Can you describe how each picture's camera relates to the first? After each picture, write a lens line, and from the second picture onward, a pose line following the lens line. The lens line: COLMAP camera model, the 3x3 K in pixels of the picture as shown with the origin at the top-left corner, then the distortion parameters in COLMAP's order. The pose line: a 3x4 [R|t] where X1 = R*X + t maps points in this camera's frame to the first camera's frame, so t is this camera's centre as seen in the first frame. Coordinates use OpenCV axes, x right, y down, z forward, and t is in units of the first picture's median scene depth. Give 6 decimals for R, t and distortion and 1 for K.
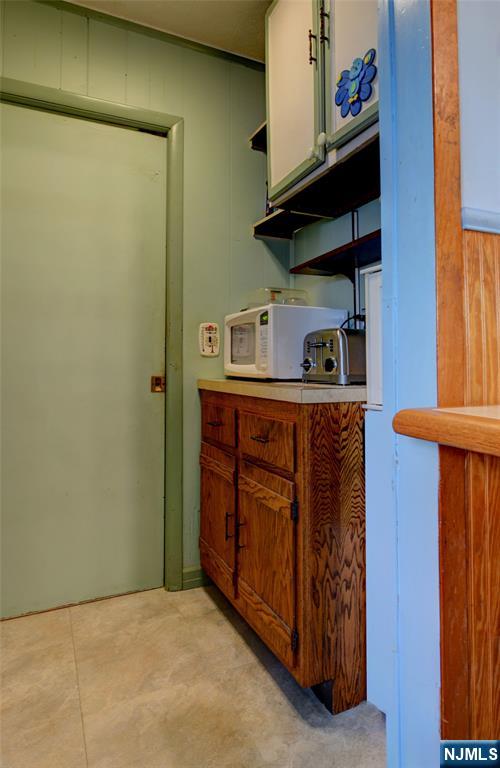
lens RADIAL K [[476.1, 0, 286.0], [0, 476.1, 347.4], [0, 0, 1]] dist [-0.006127, -0.001478]
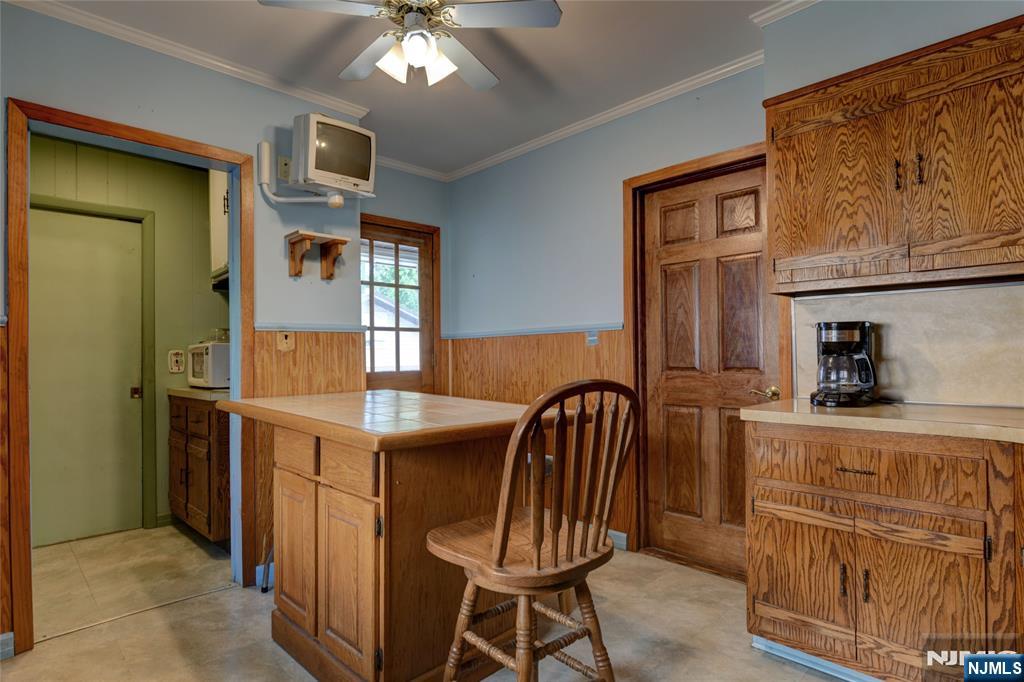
lens RADIAL K [[535.6, 0, 516.9], [0, 535.6, 348.8], [0, 0, 1]] dist [-0.007808, -0.000670]
pose [[0.952969, -0.007742, 0.302969, 0.479917], [0.003700, 0.999896, 0.013911, -0.104273], [-0.303045, -0.012136, 0.952899, -1.257917]]
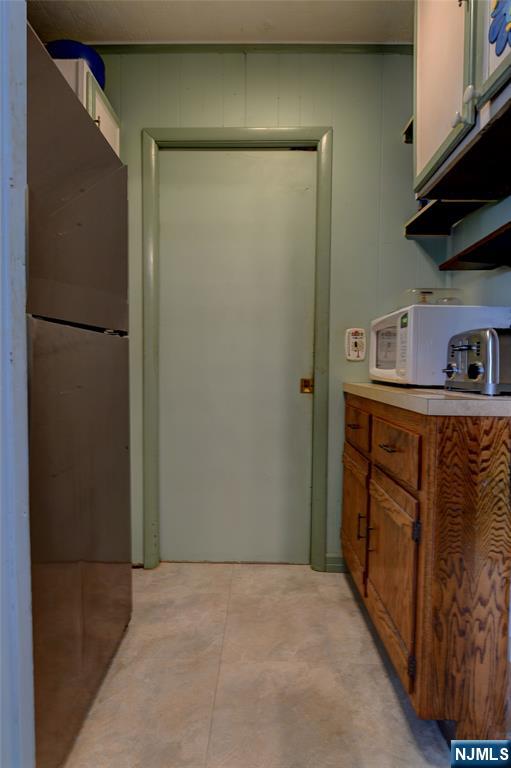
lens RADIAL K [[401.7, 0, 254.7], [0, 401.7, 385.5], [0, 0, 1]] dist [-0.007808, -0.000670]
pose [[0.882676, 0.032832, -0.468834, 0.080016], [0.004949, 0.996852, 0.079127, 0.003172], [0.469956, -0.072164, 0.879735, 0.170973]]
